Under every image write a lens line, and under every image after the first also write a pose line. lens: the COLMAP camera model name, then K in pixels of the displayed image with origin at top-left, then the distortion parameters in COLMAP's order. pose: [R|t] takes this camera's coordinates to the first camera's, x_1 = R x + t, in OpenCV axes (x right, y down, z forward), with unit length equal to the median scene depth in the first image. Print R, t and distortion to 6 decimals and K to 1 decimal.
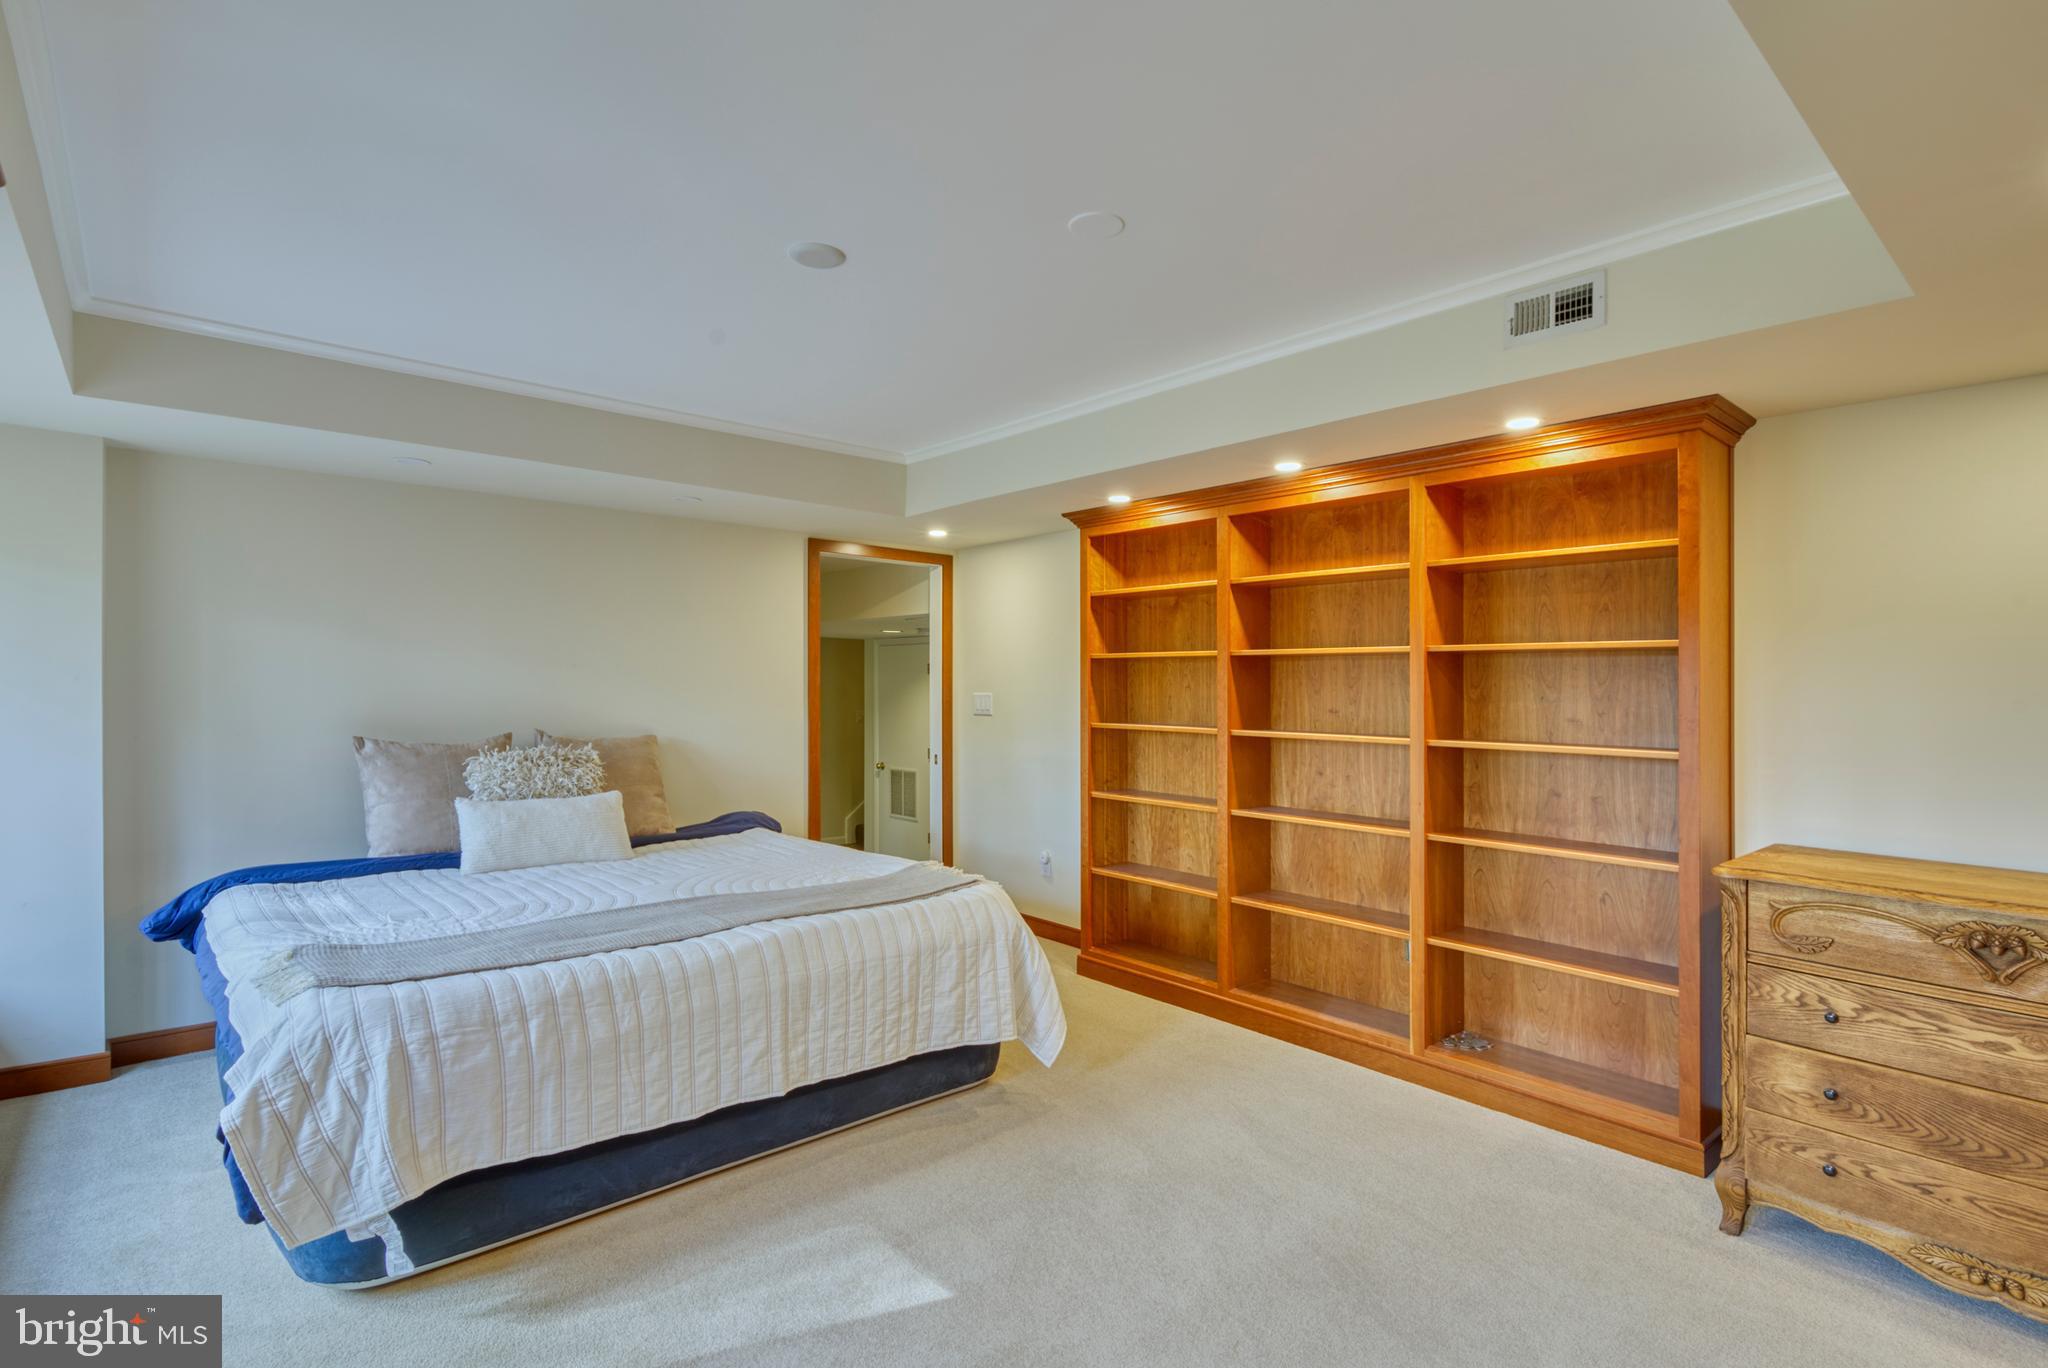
lens RADIAL K [[1013.8, 0, 1016.6], [0, 1013.8, 682.6], [0, 0, 1]] dist [0.005730, 0.000349]
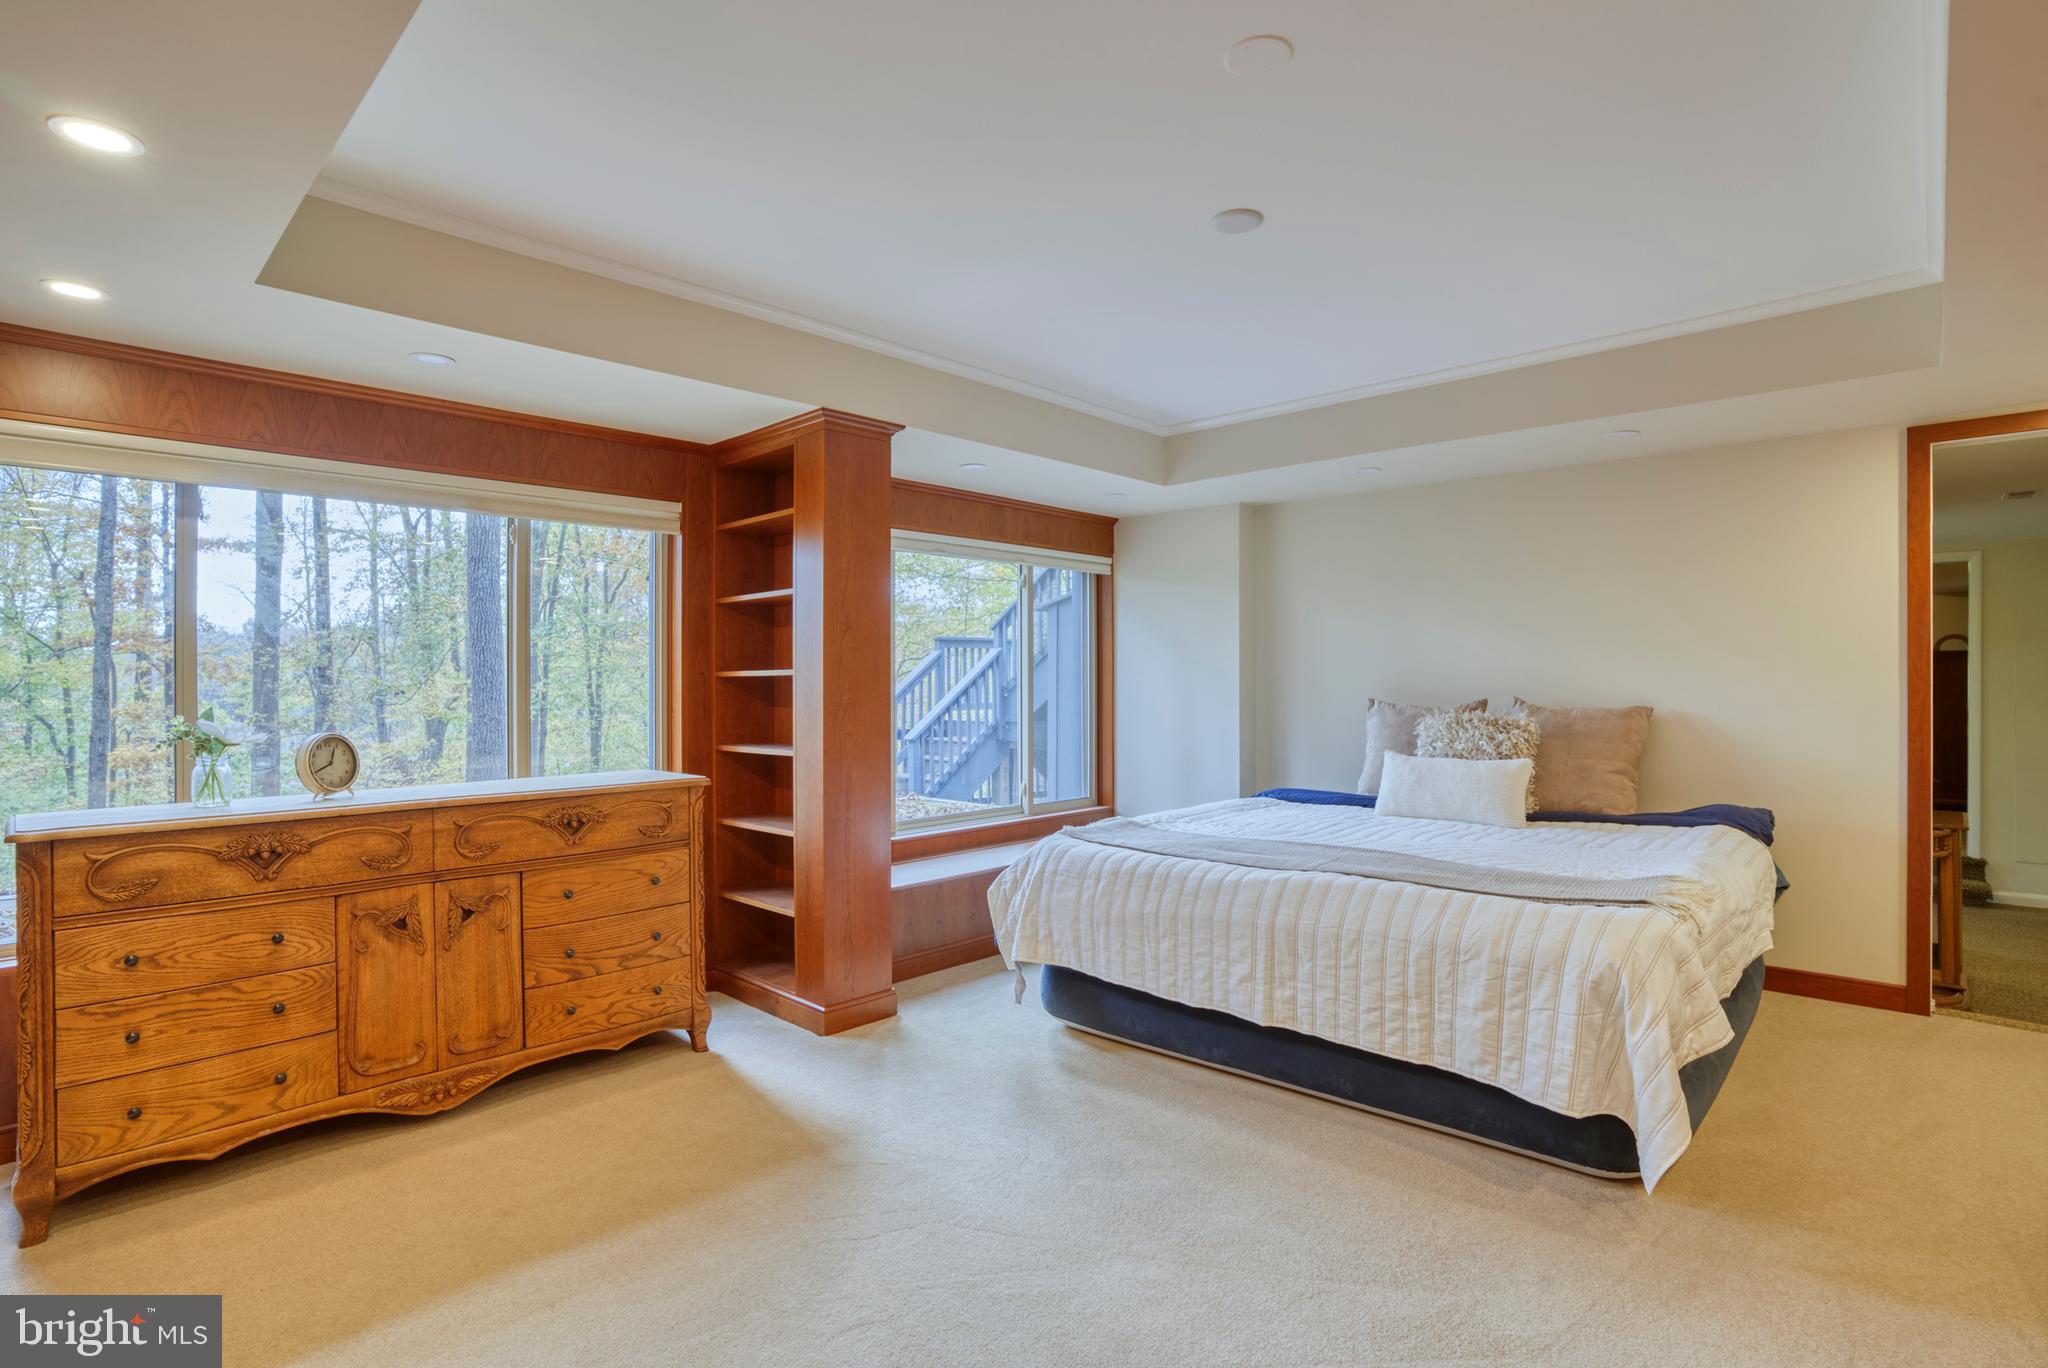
lens RADIAL K [[1013.8, 0, 1014.4], [0, 1013.8, 687.9], [0, 0, 1]] dist [0.005730, 0.000349]
pose [[0.110000, -0.003769, -0.993924, 0.738081], [0.011219, 0.999934, -0.002550, 0.052267], [0.993868, -0.010871, 0.110035, 0.590653]]
